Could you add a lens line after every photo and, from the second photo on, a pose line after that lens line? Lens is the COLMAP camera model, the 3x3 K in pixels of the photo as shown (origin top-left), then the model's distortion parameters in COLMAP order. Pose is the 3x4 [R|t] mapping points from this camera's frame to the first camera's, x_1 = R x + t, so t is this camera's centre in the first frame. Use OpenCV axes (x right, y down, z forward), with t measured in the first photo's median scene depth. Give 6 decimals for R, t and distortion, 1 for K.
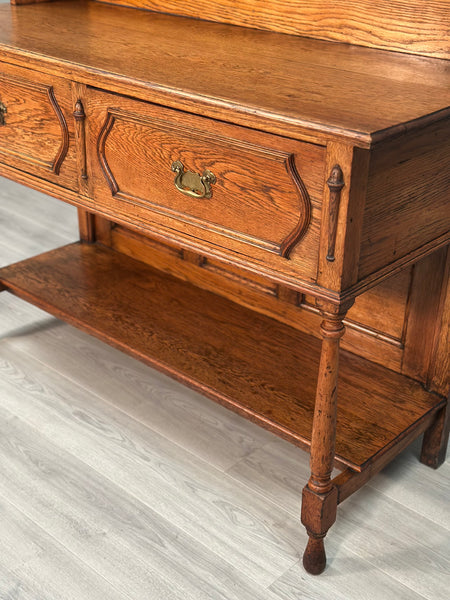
lens RADIAL K [[833.3, 0, 225.9], [0, 833.3, 303.5], [0, 0, 1]] dist [0.180509, -0.355232]
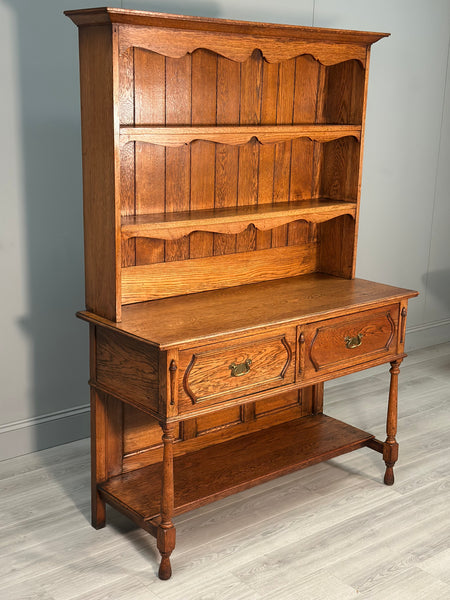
lens RADIAL K [[833.3, 0, 225.9], [0, 833.3, 303.5], [0, 0, 1]] dist [0.180509, -0.355232]
pose [[0.138222, -0.251310, 0.957986, -1.883216], [0.440710, 0.881836, 0.167746, -0.648209], [-0.886944, 0.399008, 0.232645, 0.614969]]
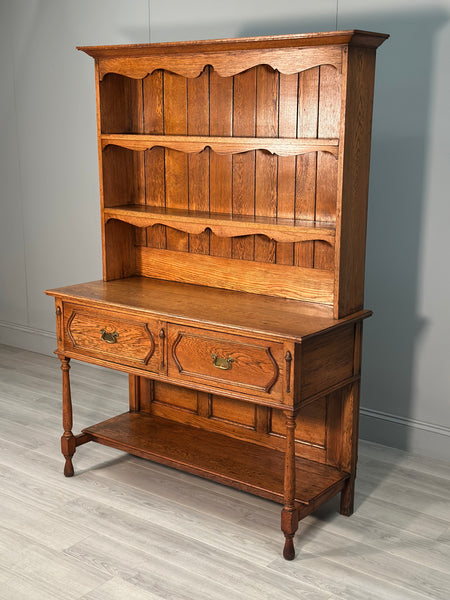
lens RADIAL K [[833.3, 0, 225.9], [0, 833.3, 303.5], [0, 0, 1]] dist [0.180509, -0.355232]
pose [[0.995652, -0.031520, 0.087659, -0.179583], [0.052947, 0.965719, -0.254131, 0.216306], [-0.076643, 0.257668, 0.963189, -0.947937]]
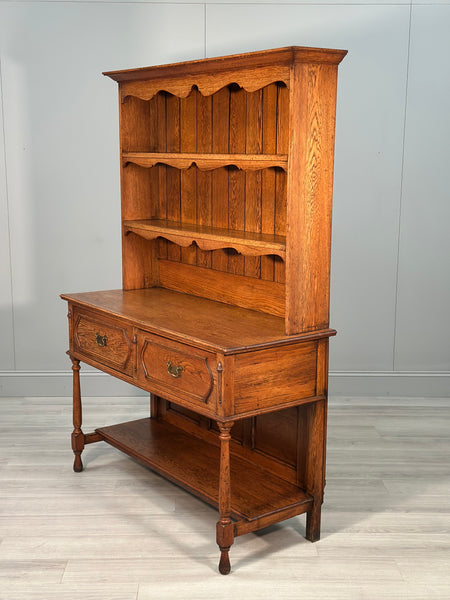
lens RADIAL K [[822.9, 0, 224.2], [0, 822.9, 295.2], [0, 0, 1]] dist [0.119968, -0.030180]
pose [[0.981093, 0.023888, -0.192055, 0.423038], [-0.080730, 0.952409, -0.293939, 0.249662], [0.175894, 0.303886, 0.936331, -0.915751]]
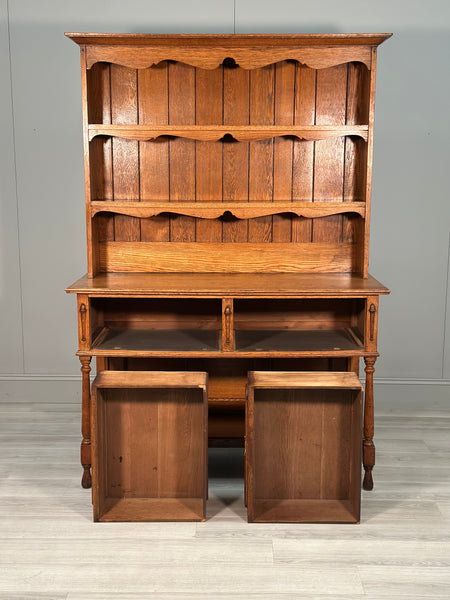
lens RADIAL K [[833.3, 0, 225.9], [0, 833.3, 303.5], [0, 0, 1]] dist [0.180509, -0.355232]
pose [[0.742220, -0.125623, 0.658277, -1.464518], [0.317283, 0.931080, -0.180059, 0.129282], [-0.590289, 0.342504, 0.730924, -0.533261]]
